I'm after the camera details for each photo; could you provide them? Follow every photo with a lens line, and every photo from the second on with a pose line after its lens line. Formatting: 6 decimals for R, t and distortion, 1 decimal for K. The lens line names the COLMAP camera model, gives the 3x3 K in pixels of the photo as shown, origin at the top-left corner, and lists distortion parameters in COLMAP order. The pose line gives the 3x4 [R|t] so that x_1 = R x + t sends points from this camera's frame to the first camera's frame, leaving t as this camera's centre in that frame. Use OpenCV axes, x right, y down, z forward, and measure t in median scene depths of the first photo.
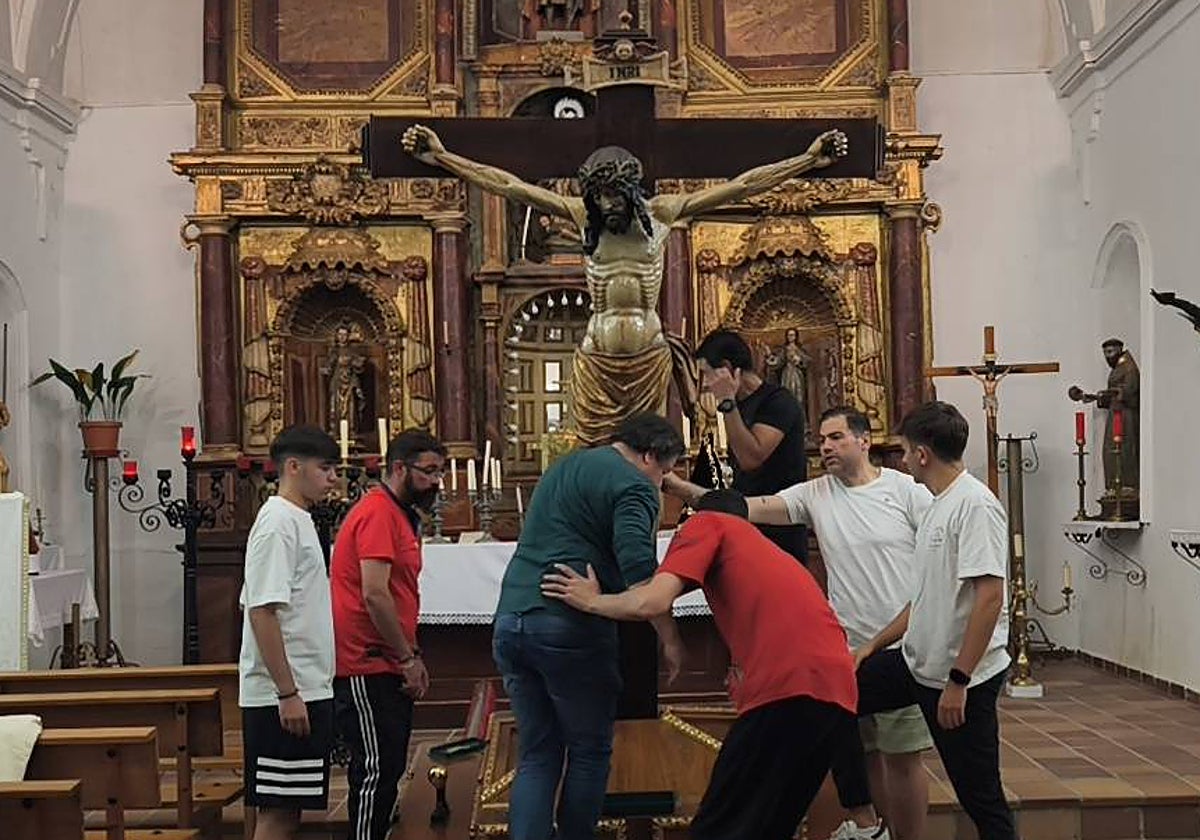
lens RADIAL K [[1499.9, 0, 657.7], [0, 1499.9, 456.0], [0, 0, 1]] dist [0.082597, 0.000000]
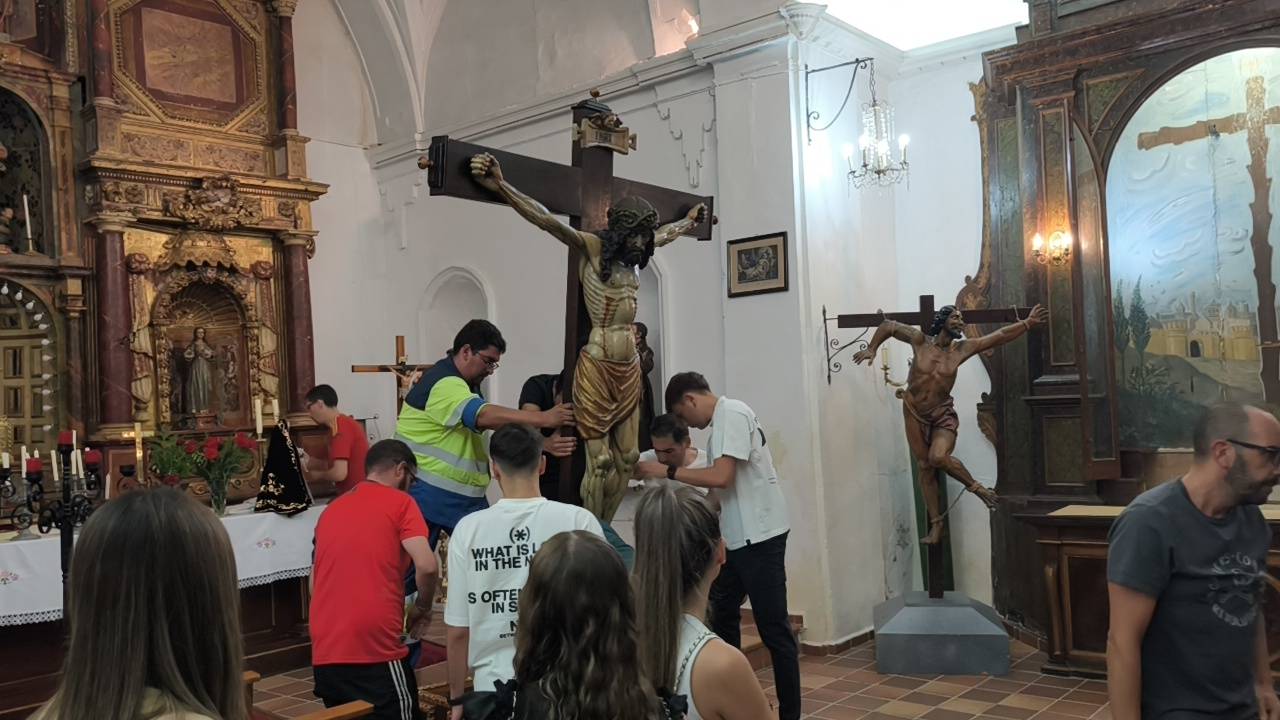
lens RADIAL K [[1091.5, 0, 636.7], [0, 1091.5, 364.5], [0, 0, 1]] dist [0.015635, -0.019230]
pose [[0.662369, 0.023939, 0.748795, -0.327141], [0.016292, 0.998793, -0.046343, -0.011065], [-0.749001, 0.042895, 0.661179, 0.185997]]
